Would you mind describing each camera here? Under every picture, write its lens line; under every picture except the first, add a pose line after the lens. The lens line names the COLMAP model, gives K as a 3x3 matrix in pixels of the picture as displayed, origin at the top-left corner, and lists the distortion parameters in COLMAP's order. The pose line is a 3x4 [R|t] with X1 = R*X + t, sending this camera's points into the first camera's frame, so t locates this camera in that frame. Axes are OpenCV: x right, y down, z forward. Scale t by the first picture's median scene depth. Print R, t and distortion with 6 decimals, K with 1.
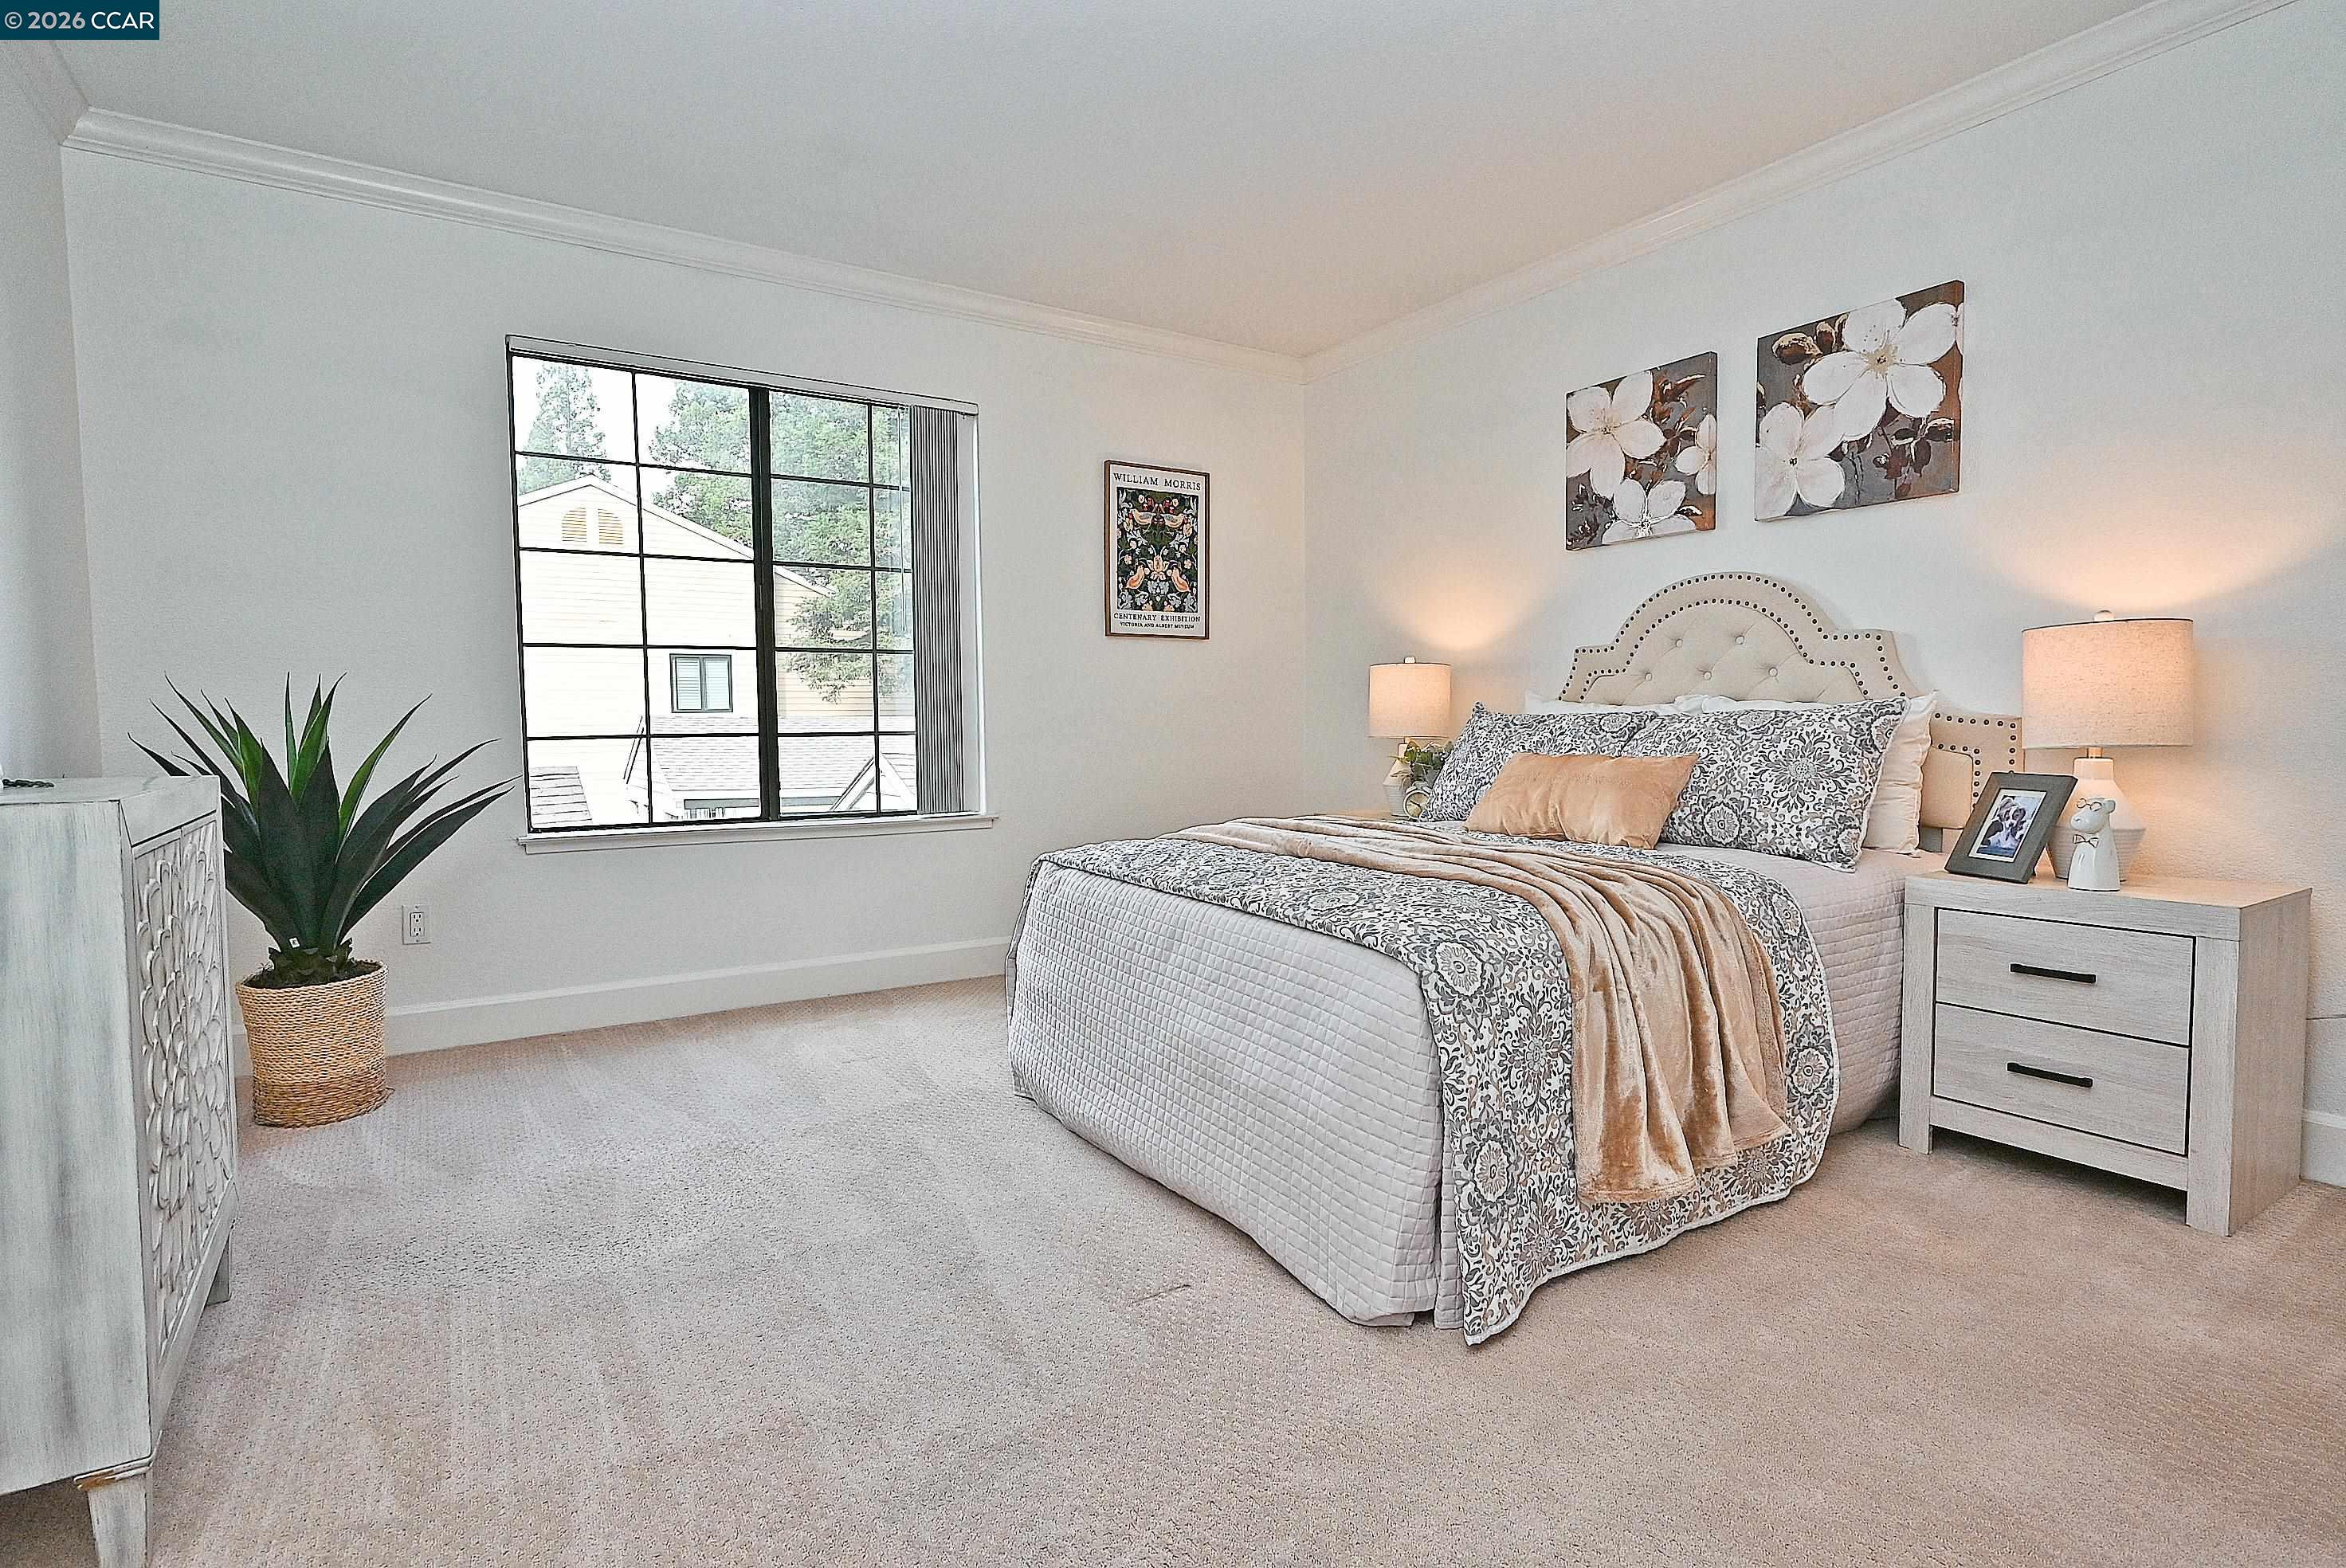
lens RADIAL K [[1177.7, 0, 1167.6], [0, 1177.7, 785.9], [0, 0, 1]] dist [-0.006730, 0.003462]
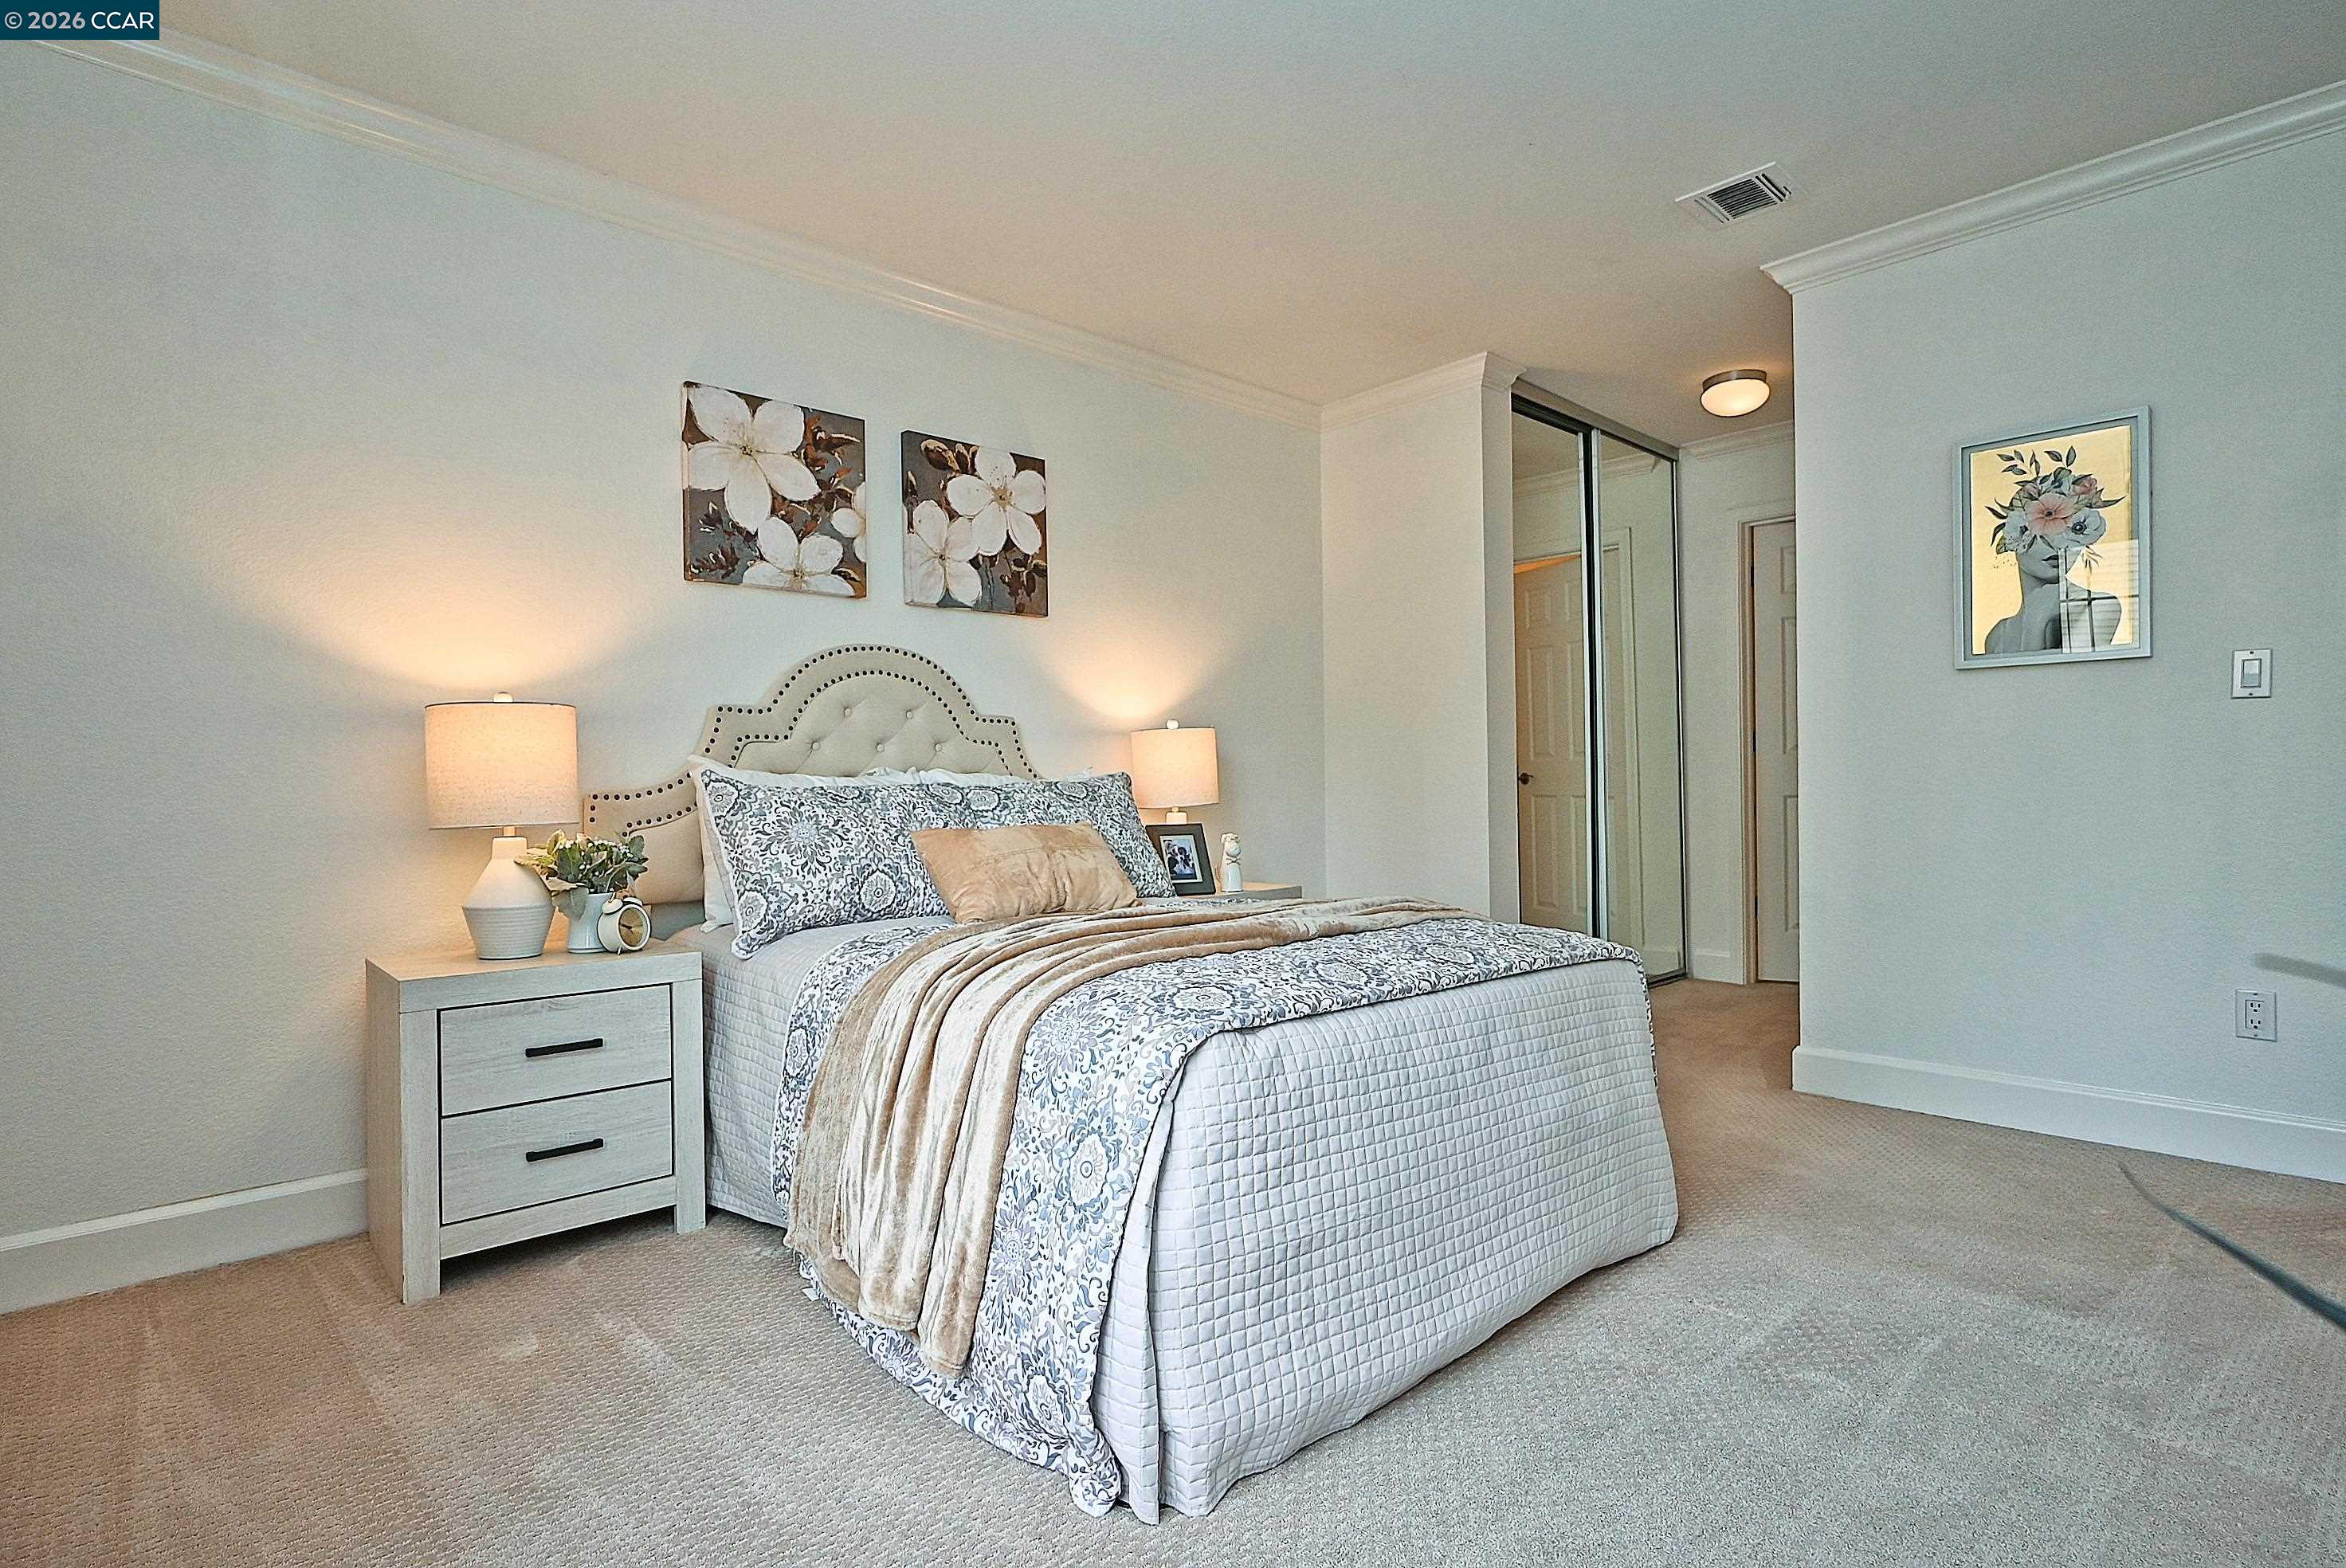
lens RADIAL K [[1228.9, 0, 1173.0], [0, 1228.9, 784.0], [0, 0, 1]] dist [-0.004229, 0.000993]
pose [[-0.199229, 0.017975, 0.979788, -0.575761], [0.072878, 0.997335, -0.003478, -0.041842], [-0.977239, 0.070712, -0.200008, 0.948551]]
